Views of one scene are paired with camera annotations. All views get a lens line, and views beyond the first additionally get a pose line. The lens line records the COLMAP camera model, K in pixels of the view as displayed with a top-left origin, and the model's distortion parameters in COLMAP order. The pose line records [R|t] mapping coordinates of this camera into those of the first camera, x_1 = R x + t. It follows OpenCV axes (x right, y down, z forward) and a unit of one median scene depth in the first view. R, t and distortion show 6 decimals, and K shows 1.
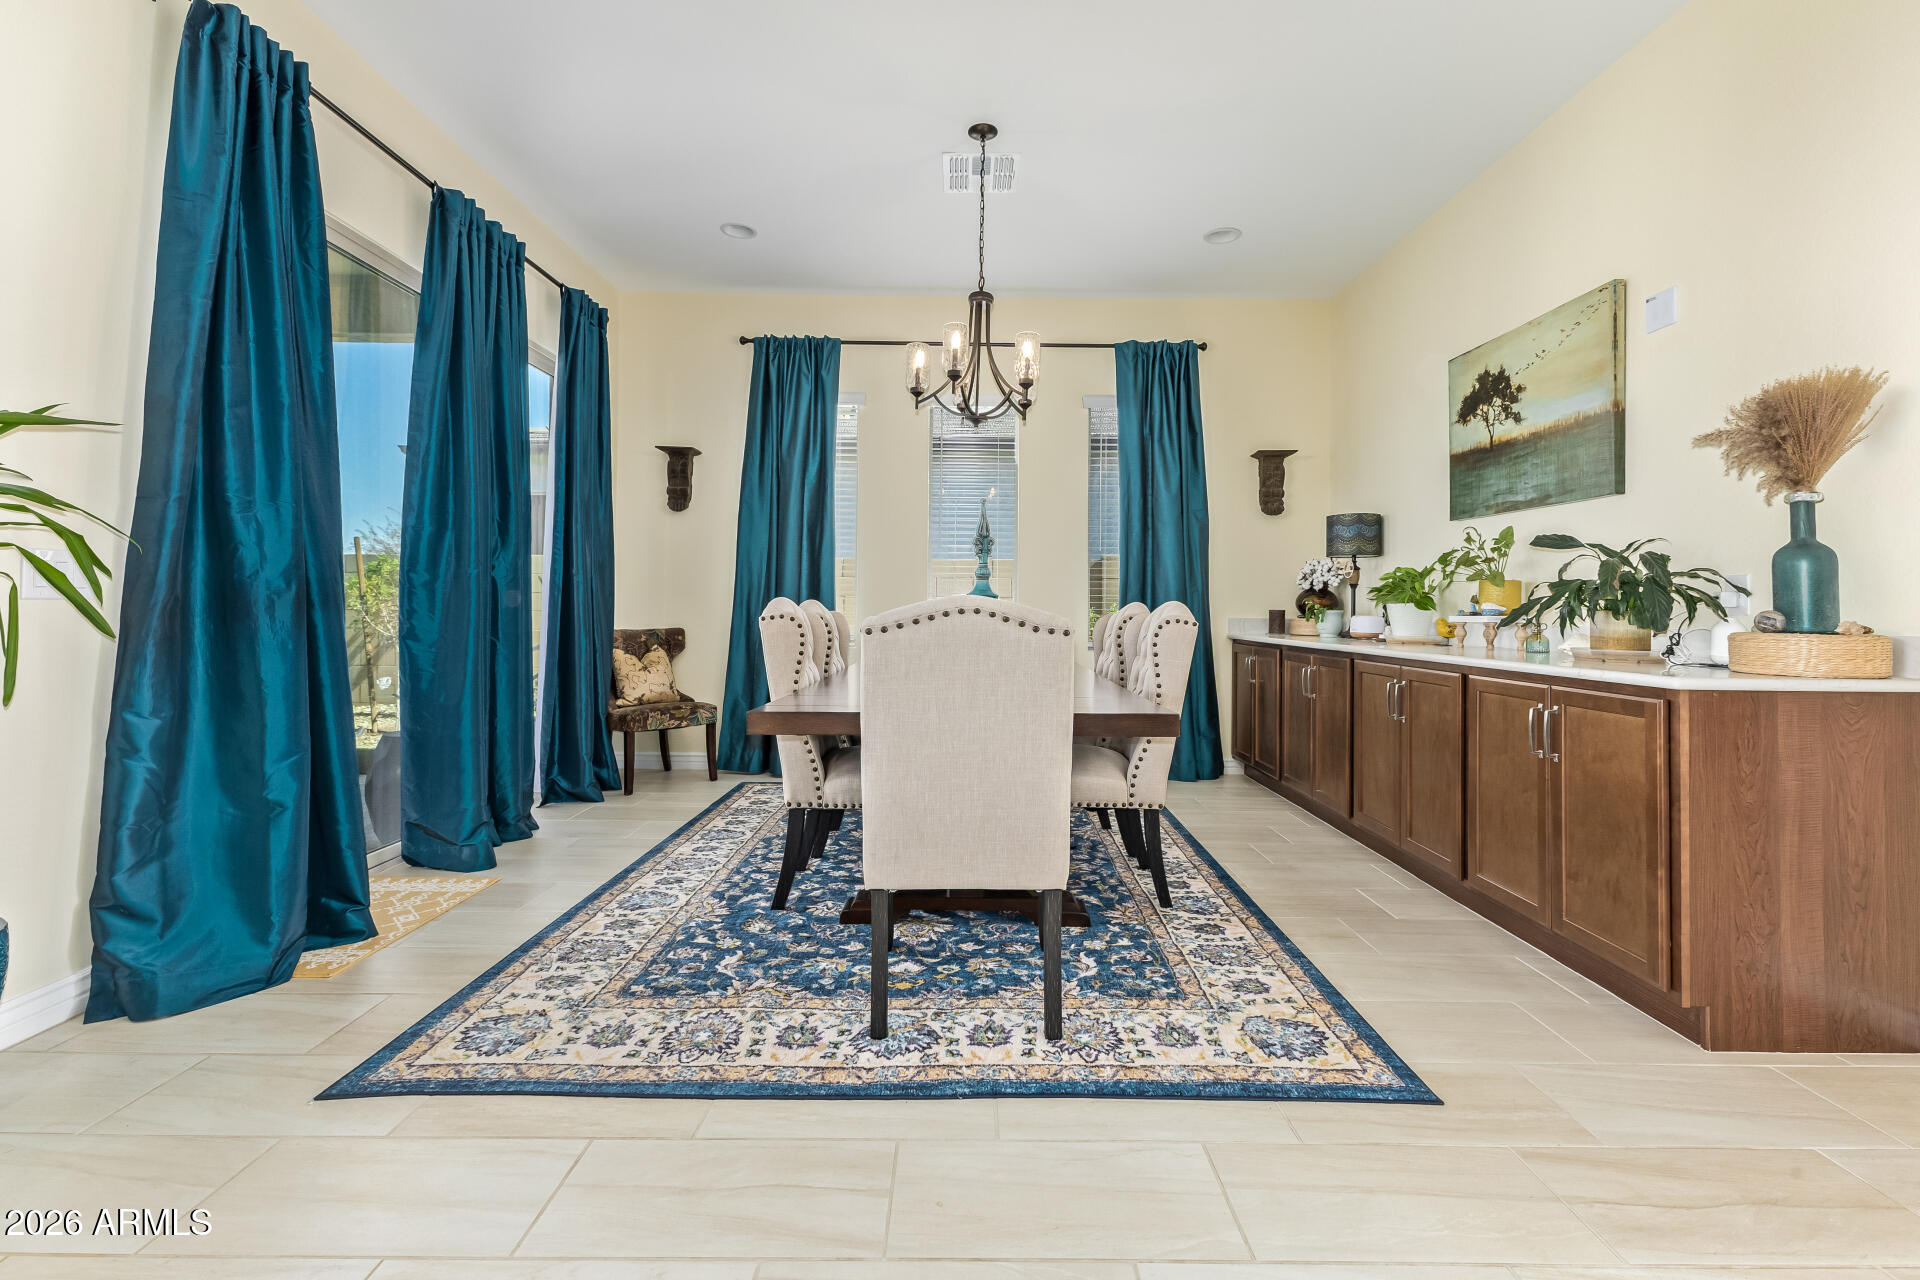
lens RADIAL K [[833.0, 0, 967.4], [0, 833.0, 589.7], [0, 0, 1]] dist [0.018449, -0.004842]
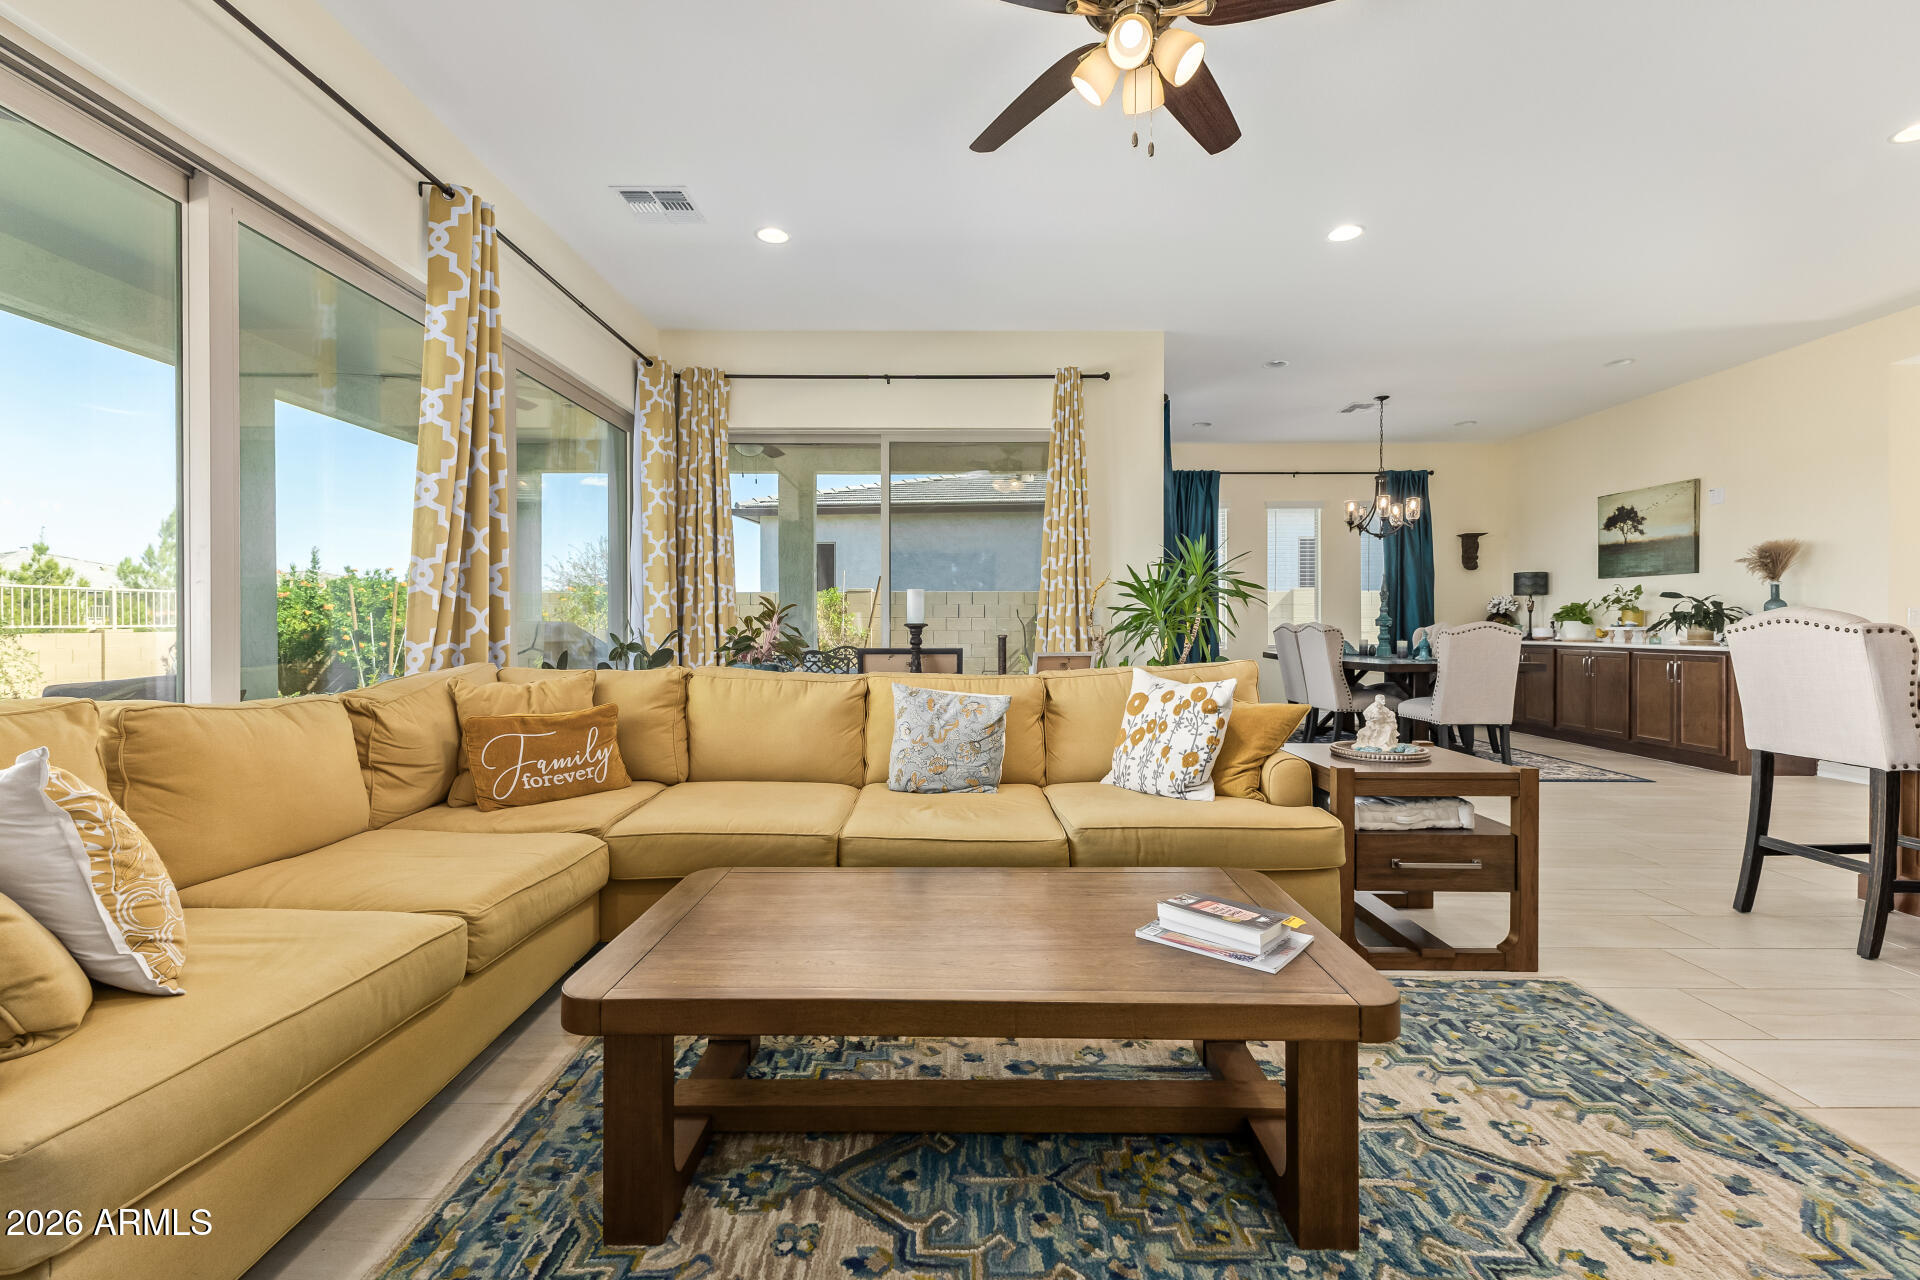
lens RADIAL K [[833.0, 0, 956.0], [0, 833.0, 627.6], [0, 0, 1]] dist [0.018449, -0.004842]
pose [[0.999948, -0.009515, 0.003742, -1.273171], [0.009425, 0.999684, 0.023283, -0.038737], [-0.003963, -0.023247, 0.999722, -1.310544]]
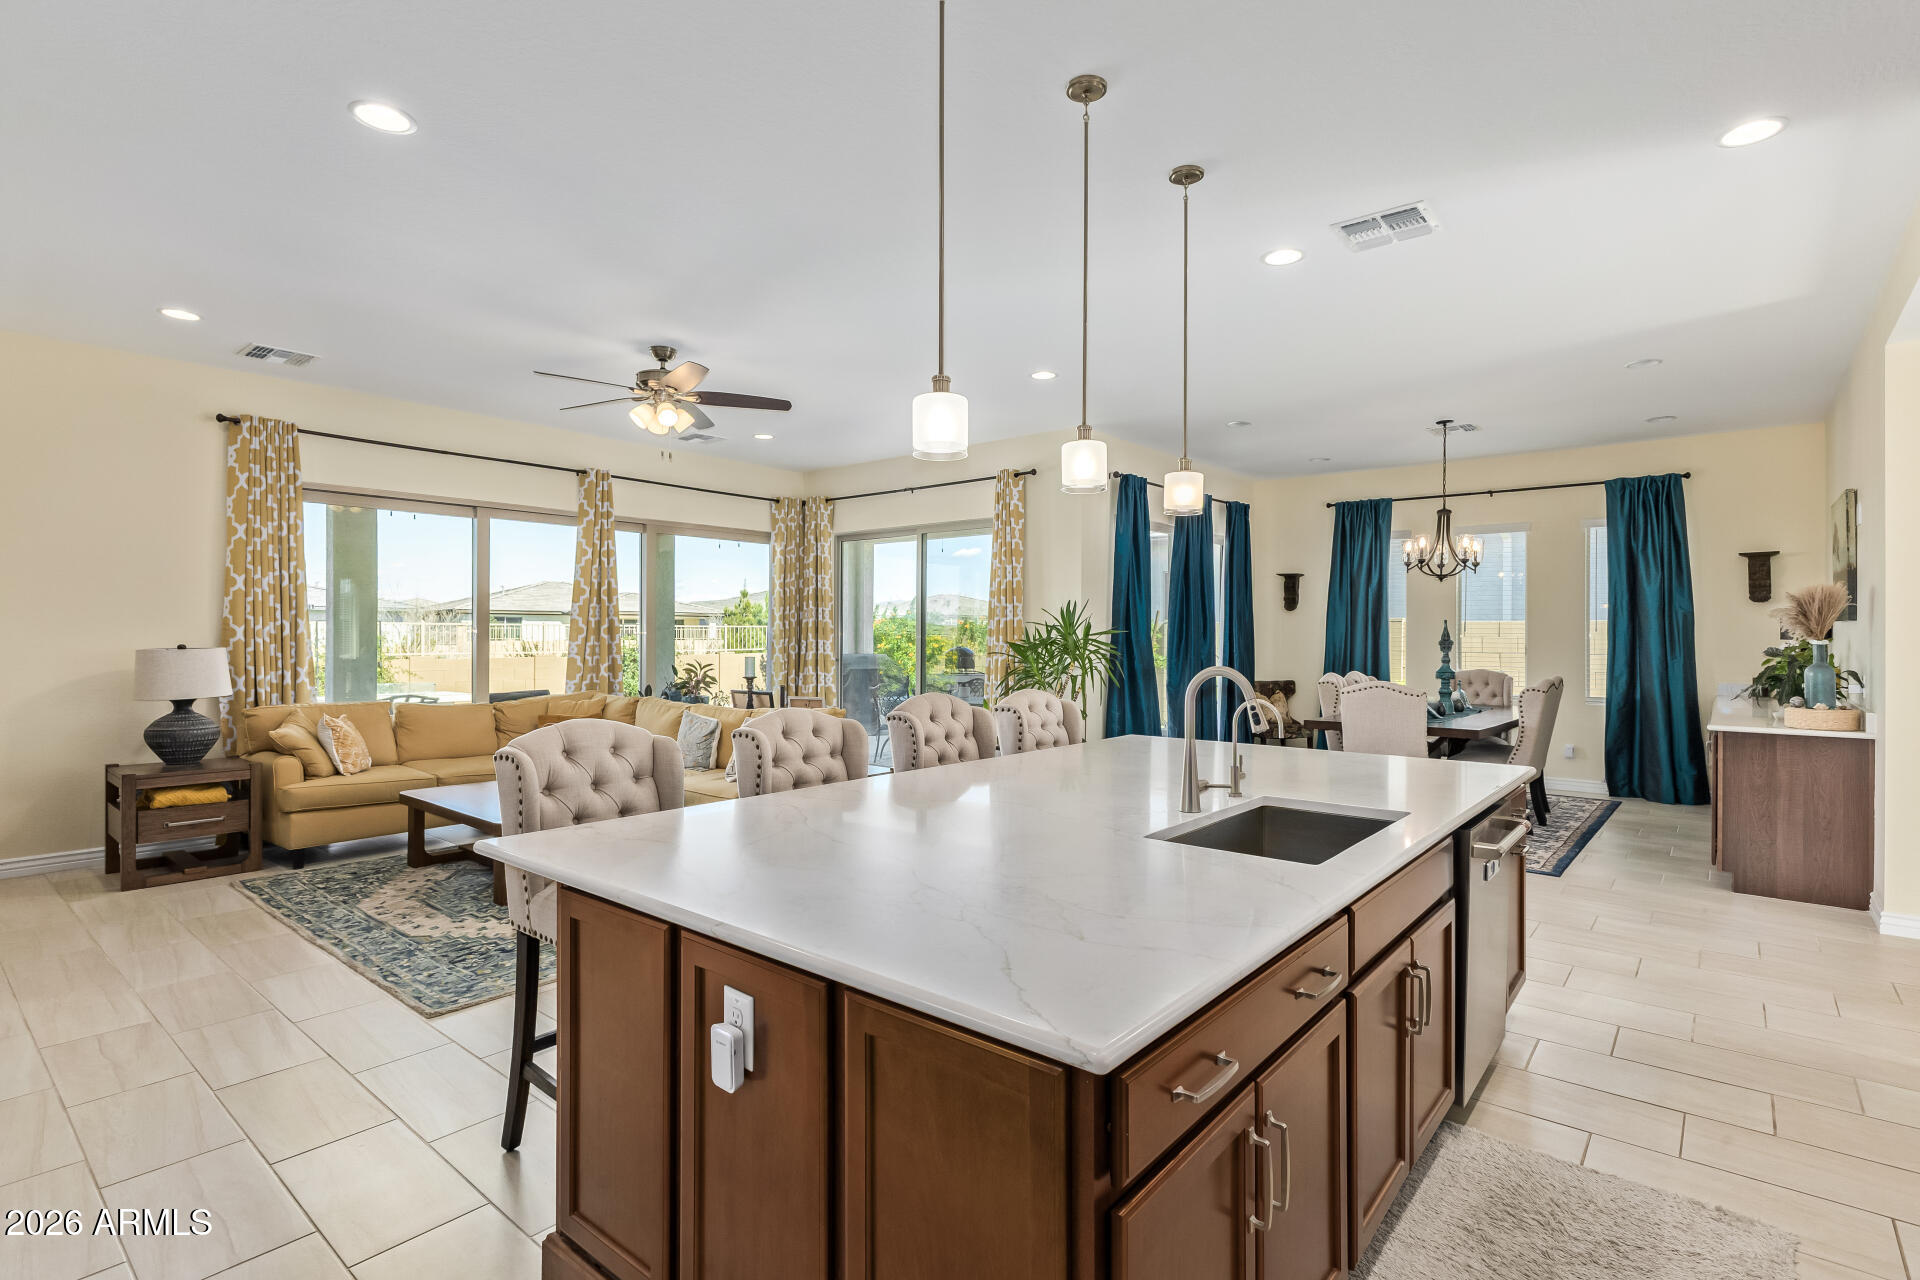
lens RADIAL K [[937.5, 0, 961.0], [0, 937.5, 636.5], [0, 0, 1]] dist [0.008681, -0.002595]
pose [[0.764376, -0.005394, -0.644748, 0.650106], [0.018036, 0.999753, 0.013018, -0.141536], [0.644519, -0.021580, 0.764284, -1.557169]]
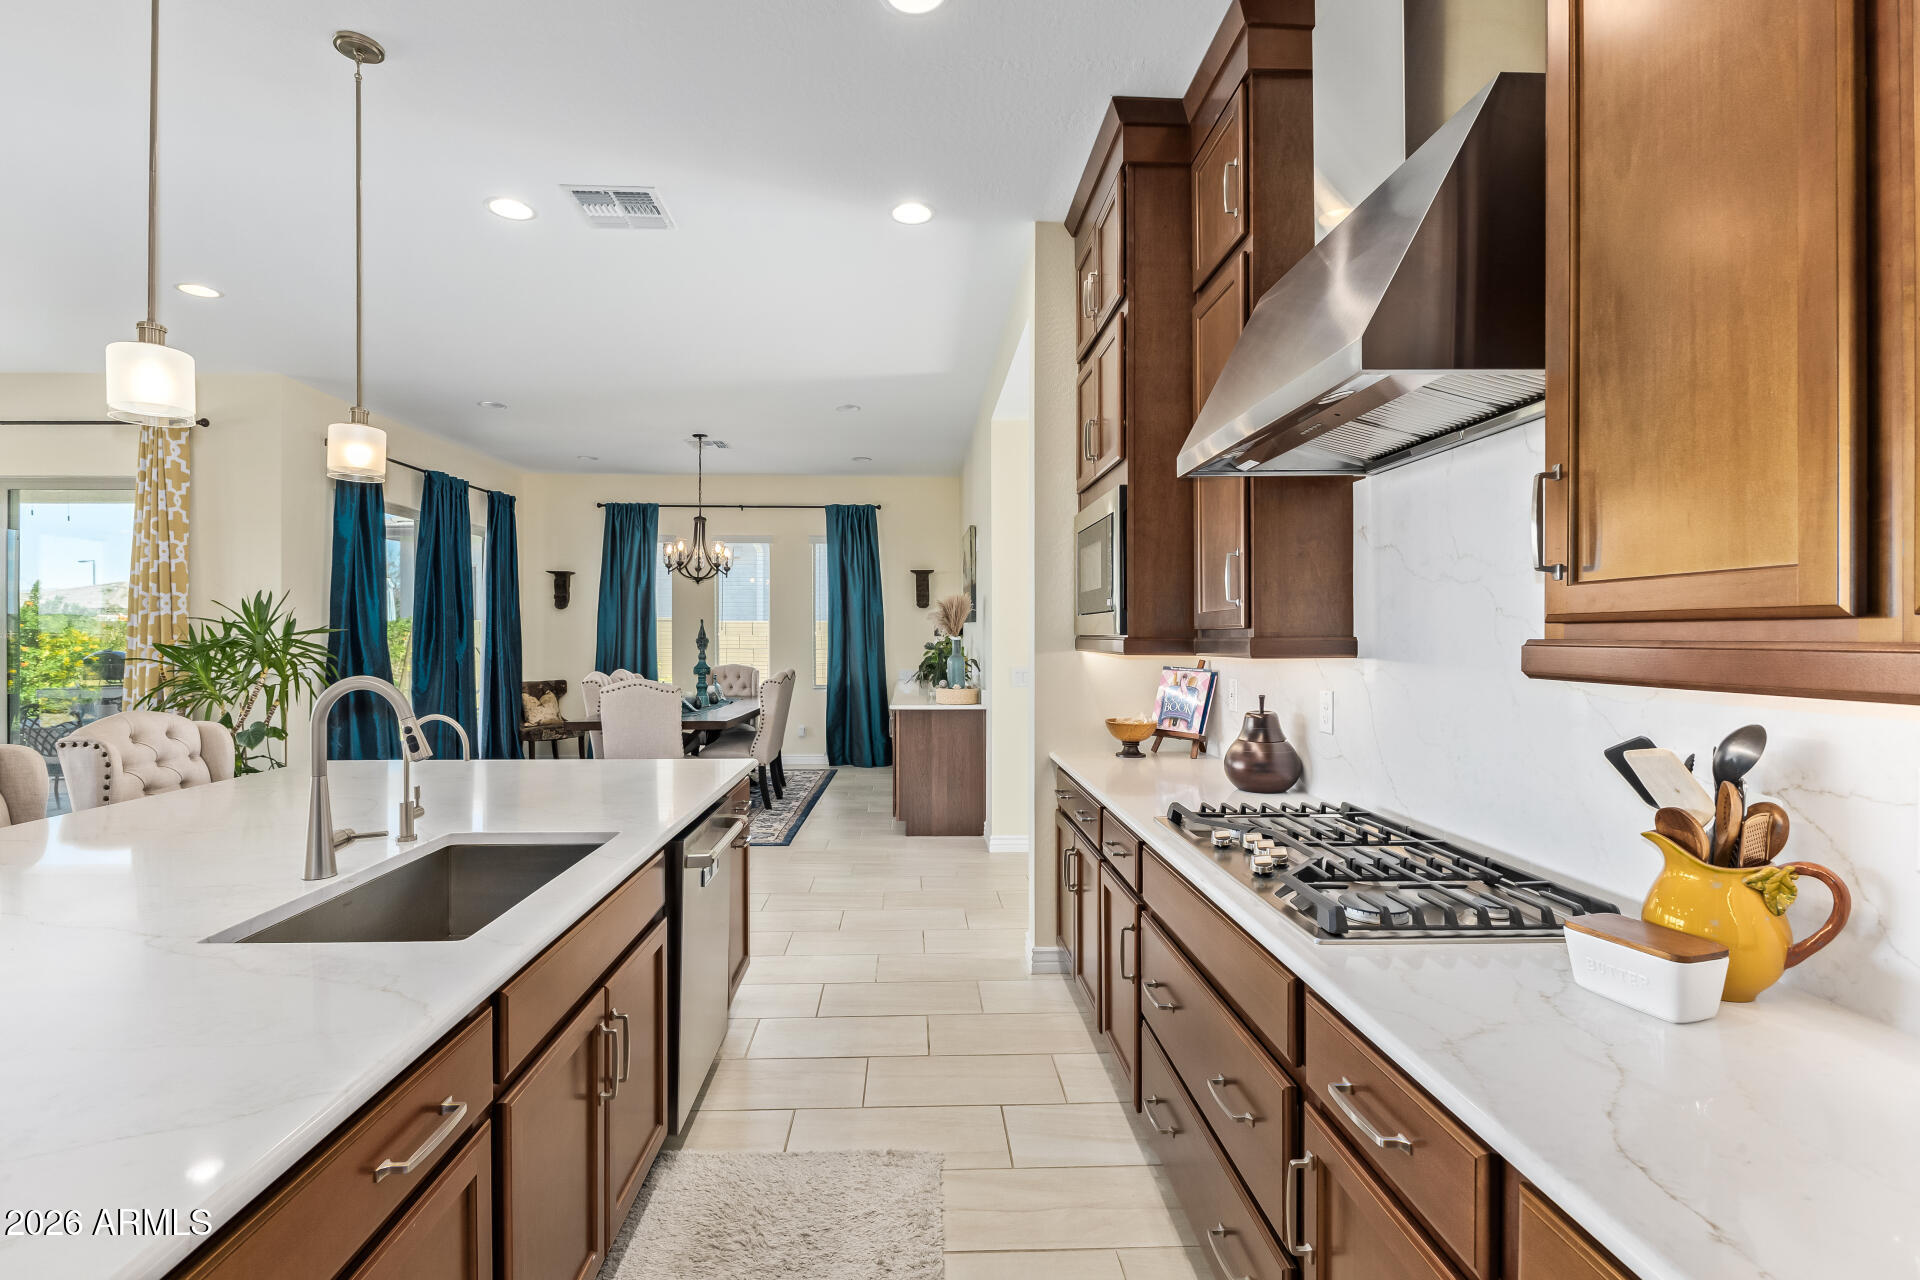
lens RADIAL K [[882.0, 0, 940.0], [0, 882.0, 637.5], [0, 0, 1]] dist [0.011967, 0.000457]
pose [[0.999774, -0.008919, 0.019279, 0.658914], [0.008420, 0.999631, 0.025806, -0.137481], [-0.019502, -0.025638, 0.999481, -1.365889]]
